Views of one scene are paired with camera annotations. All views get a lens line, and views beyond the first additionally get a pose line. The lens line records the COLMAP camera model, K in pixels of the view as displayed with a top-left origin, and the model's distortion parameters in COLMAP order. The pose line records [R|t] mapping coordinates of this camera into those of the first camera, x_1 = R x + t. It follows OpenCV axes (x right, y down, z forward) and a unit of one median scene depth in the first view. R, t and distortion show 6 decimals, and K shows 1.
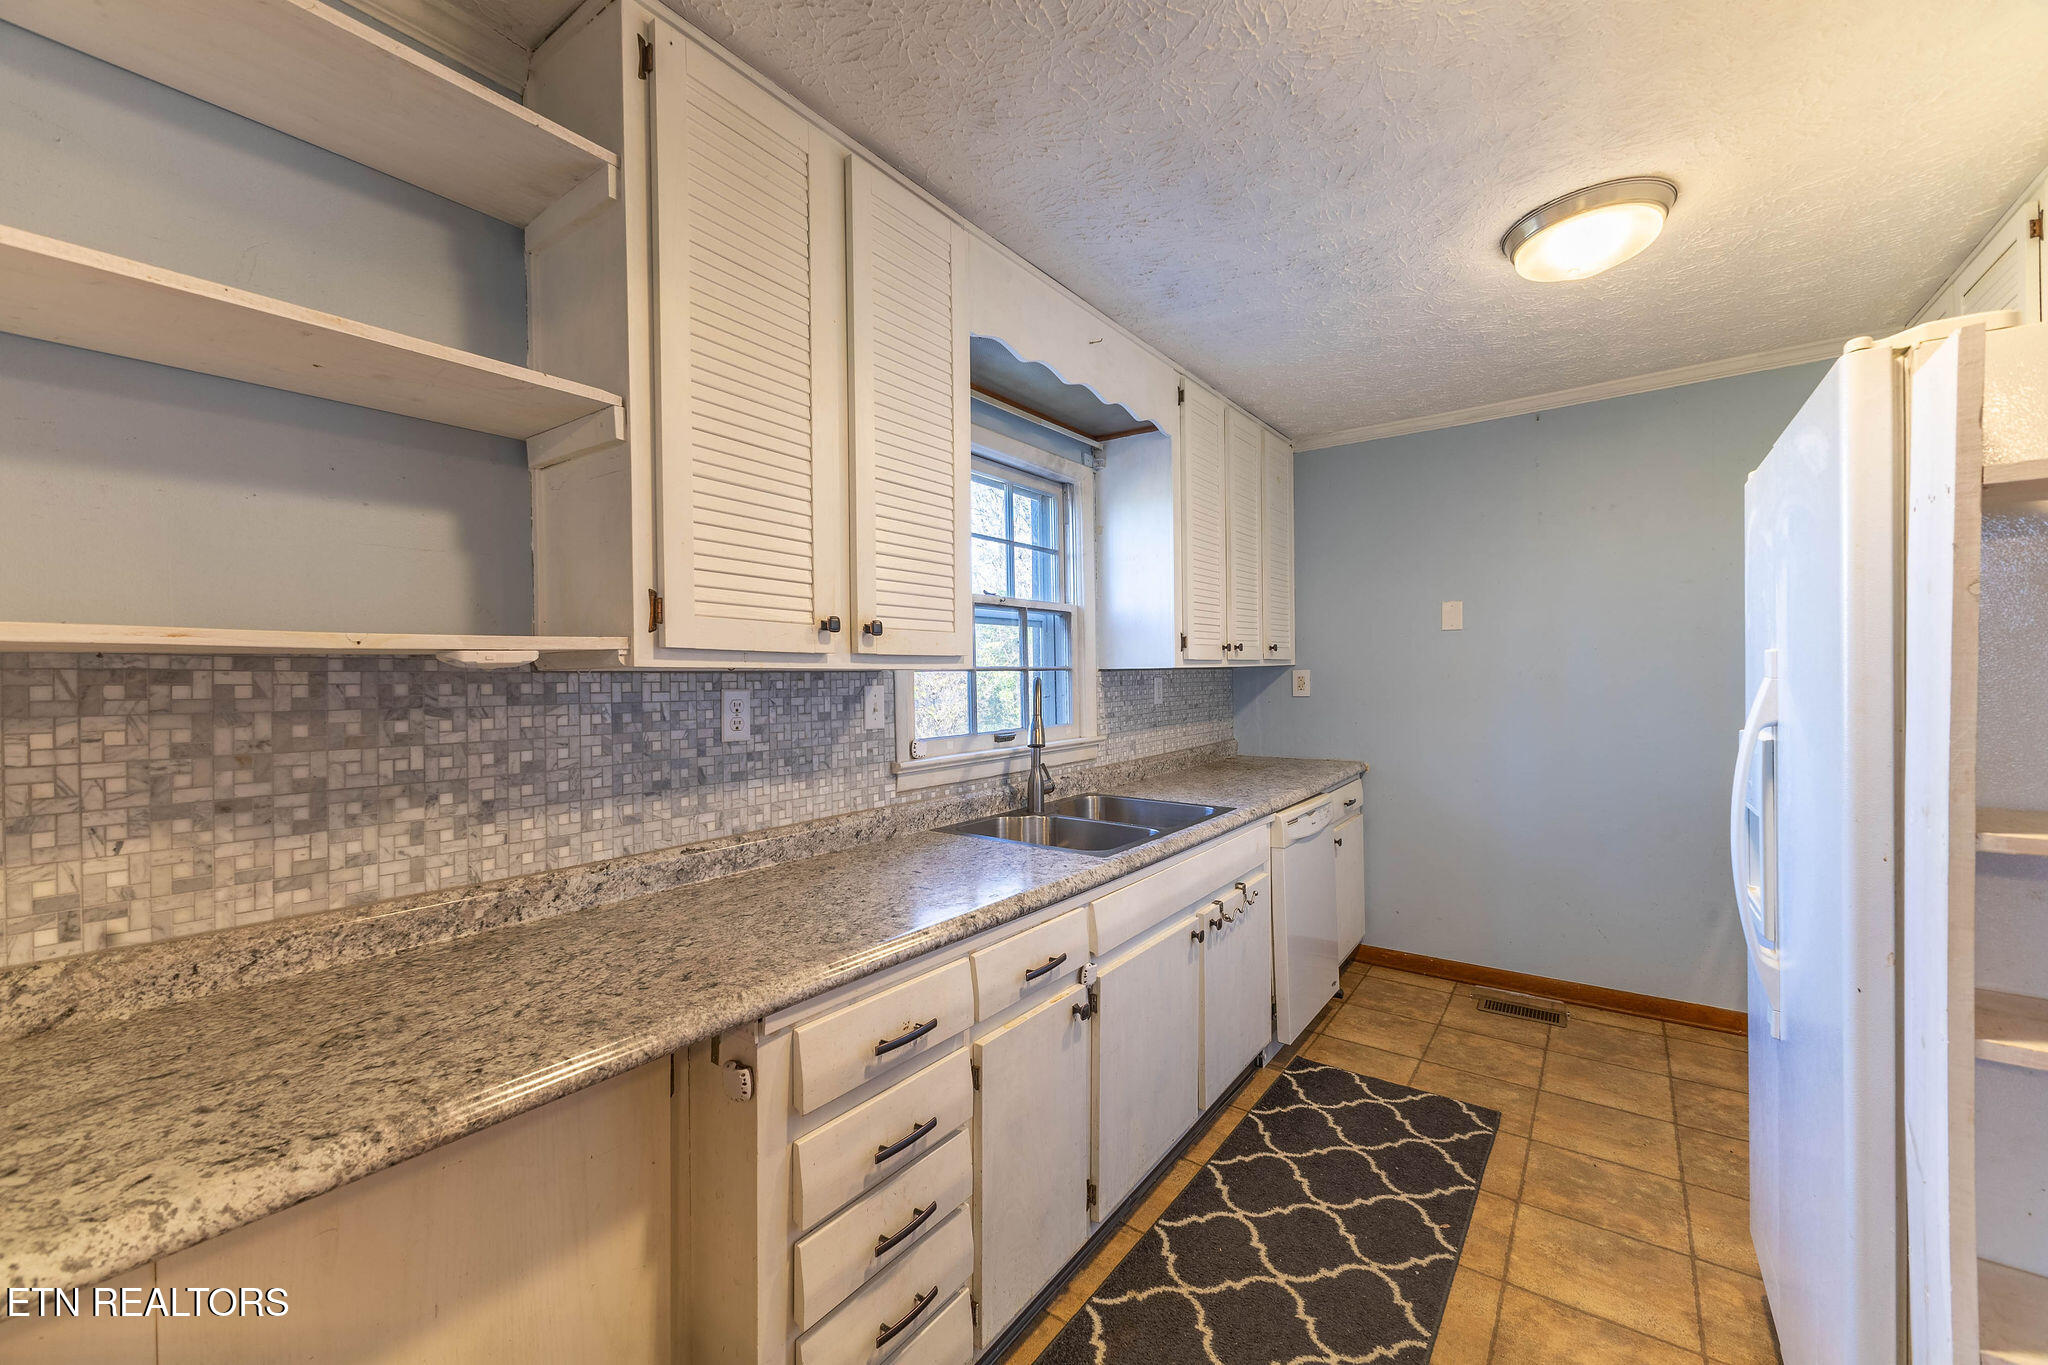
lens RADIAL K [[794.2, 0, 1042.7], [0, 794.2, 679.9], [0, 0, 1]] dist [0.018819, -0.005226]
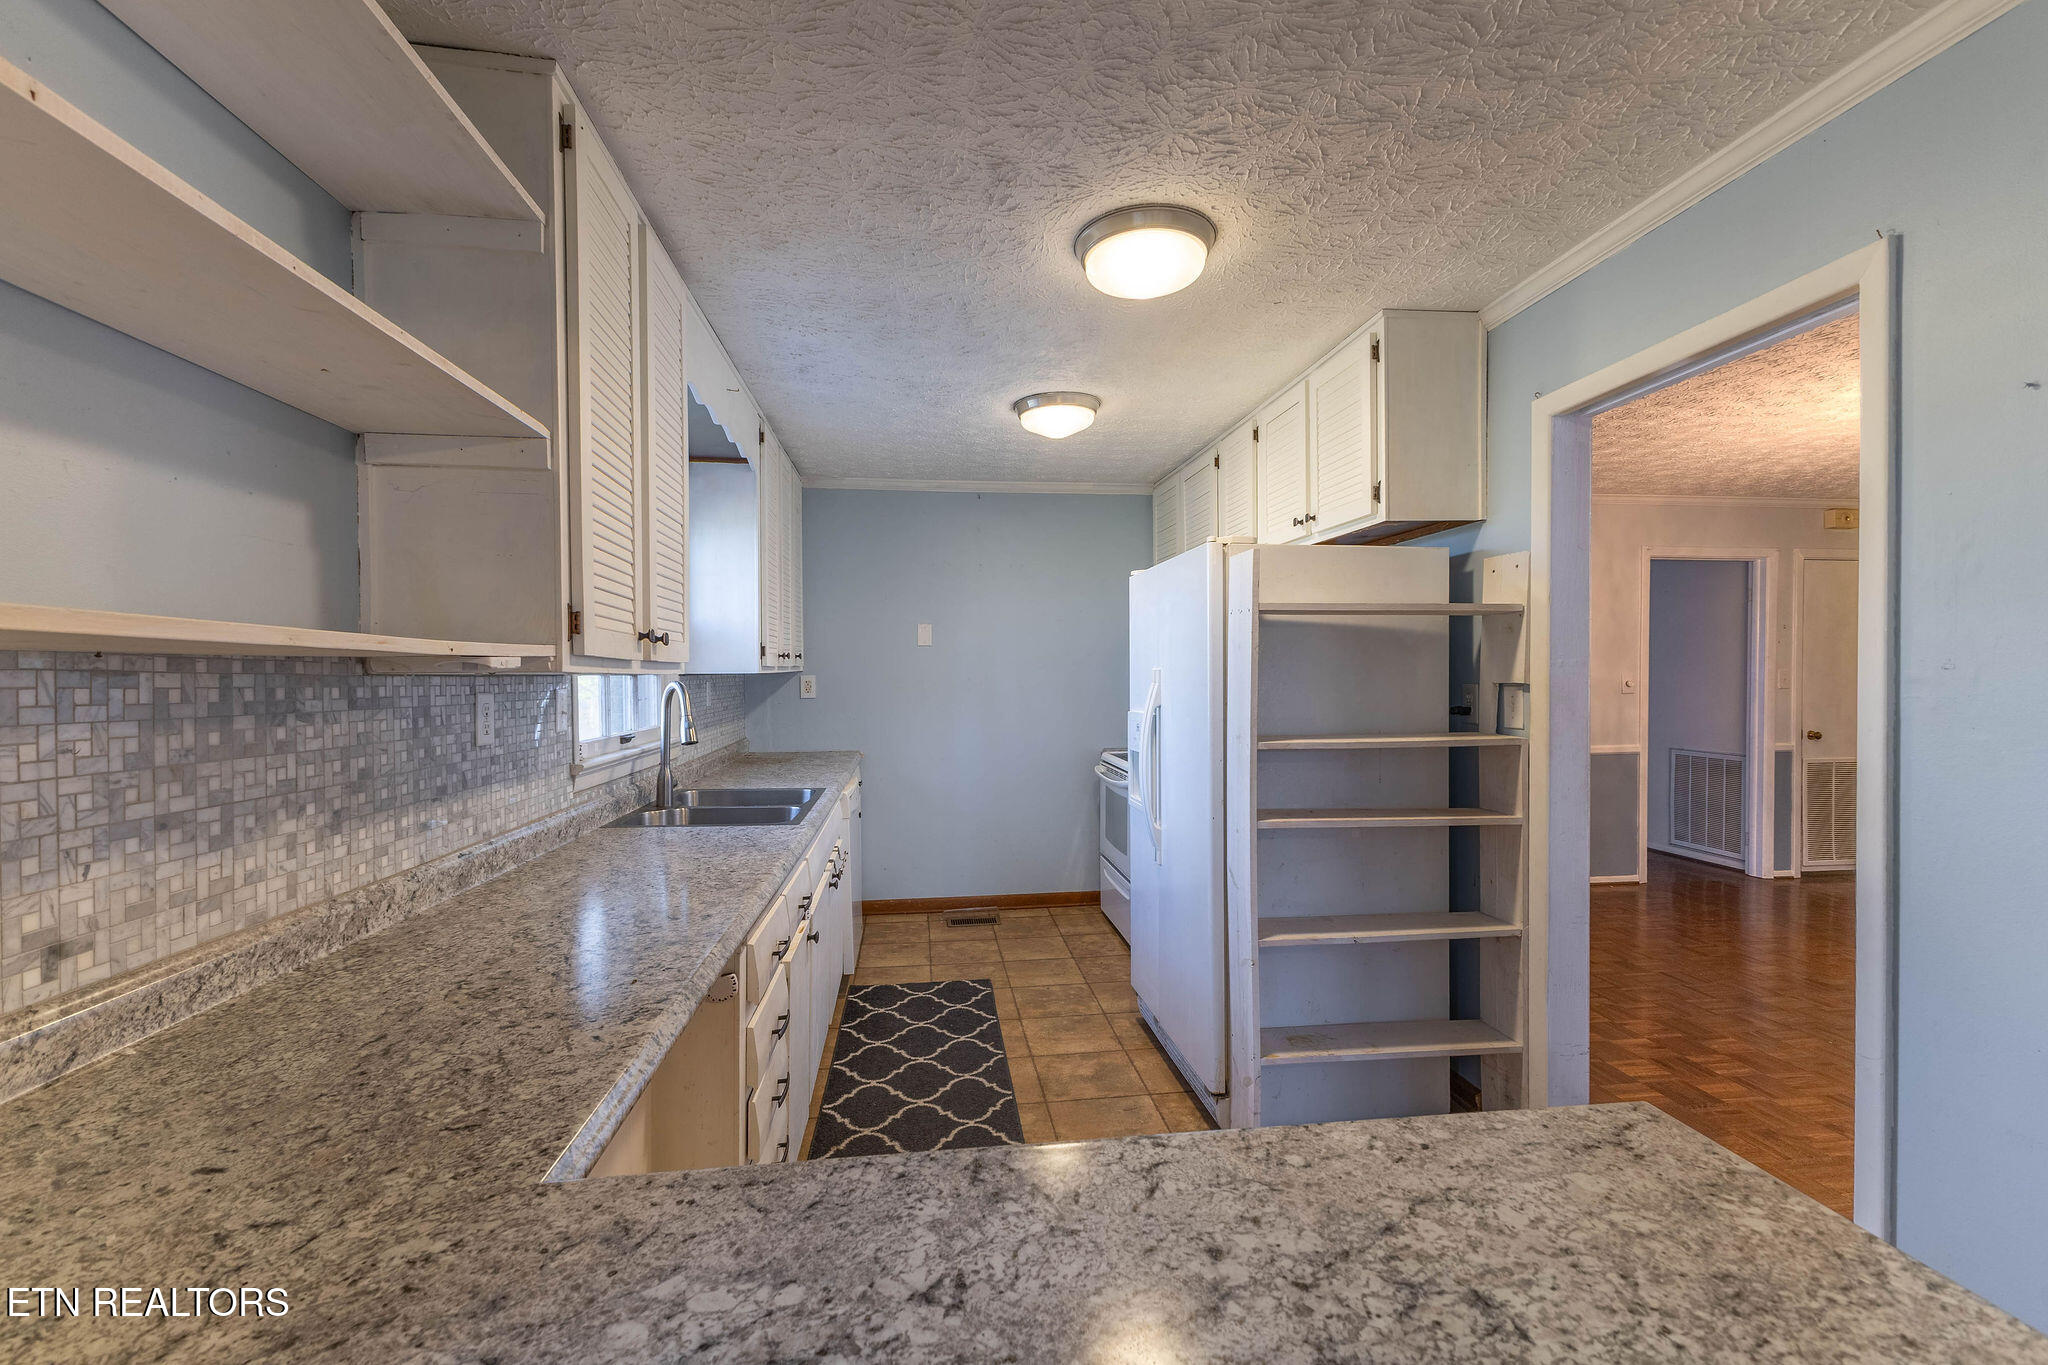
lens RADIAL K [[794.2, 0, 1042.7], [0, 794.2, 679.9], [0, 0, 1]] dist [0.018819, -0.005226]
pose [[0.729793, 0.003781, 0.683657, -0.760625], [0.000178, 0.999984, -0.005721, 0.001815], [-0.683668, 0.004297, 0.729781, -0.280340]]
